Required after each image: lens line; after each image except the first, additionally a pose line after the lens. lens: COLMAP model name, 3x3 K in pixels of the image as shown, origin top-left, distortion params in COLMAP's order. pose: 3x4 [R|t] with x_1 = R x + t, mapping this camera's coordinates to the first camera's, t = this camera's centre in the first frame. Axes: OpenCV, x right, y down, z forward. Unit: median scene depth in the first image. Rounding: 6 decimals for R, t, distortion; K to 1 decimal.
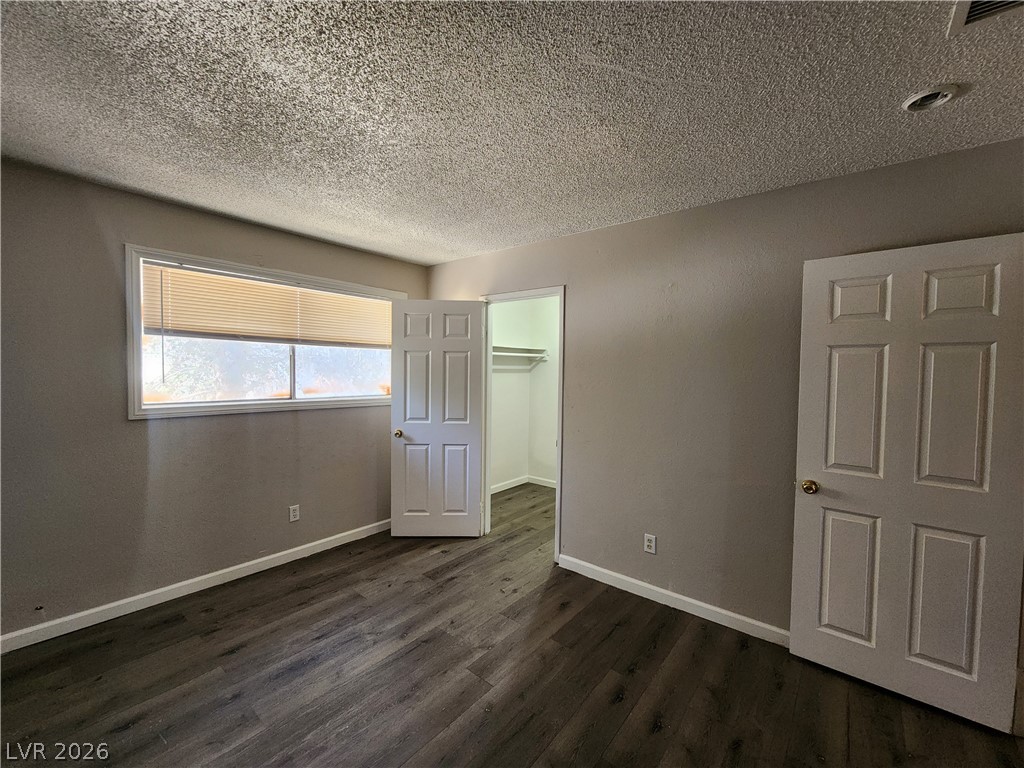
lens RADIAL K [[418.5, 0, 510.6], [0, 418.5, 384.3], [0, 0, 1]] dist [0.000691, -0.001276]
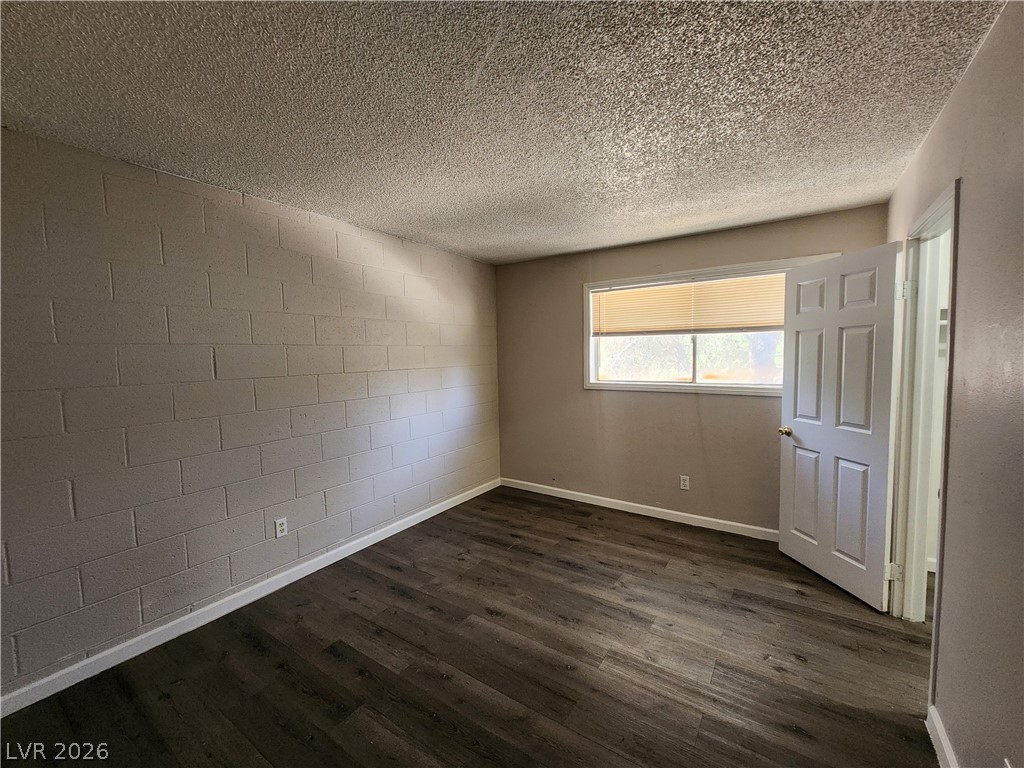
lens RADIAL K [[418.5, 0, 510.2], [0, 418.5, 384.8], [0, 0, 1]] dist [0.000691, -0.001276]
pose [[0.087283, 0.052509, -0.994799, 0.597233], [-0.016603, 0.998548, 0.051251, -0.009973], [0.996045, 0.012043, 0.088028, 0.447671]]
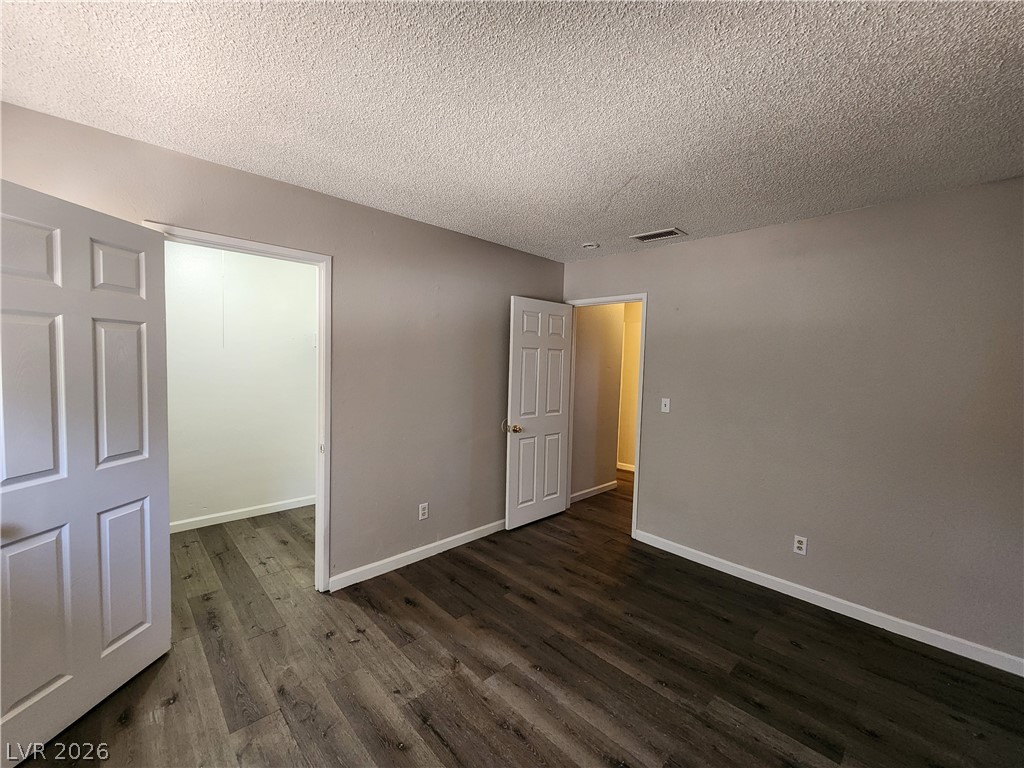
lens RADIAL K [[418.5, 0, 511.4], [0, 418.5, 383.7], [0, 0, 1]] dist [0.000691, -0.001276]
pose [[0.117728, -0.065112, 0.990909, -0.680162], [0.012729, 0.997865, 0.064056, -0.034684], [-0.992964, 0.005073, 0.118306, 0.564685]]
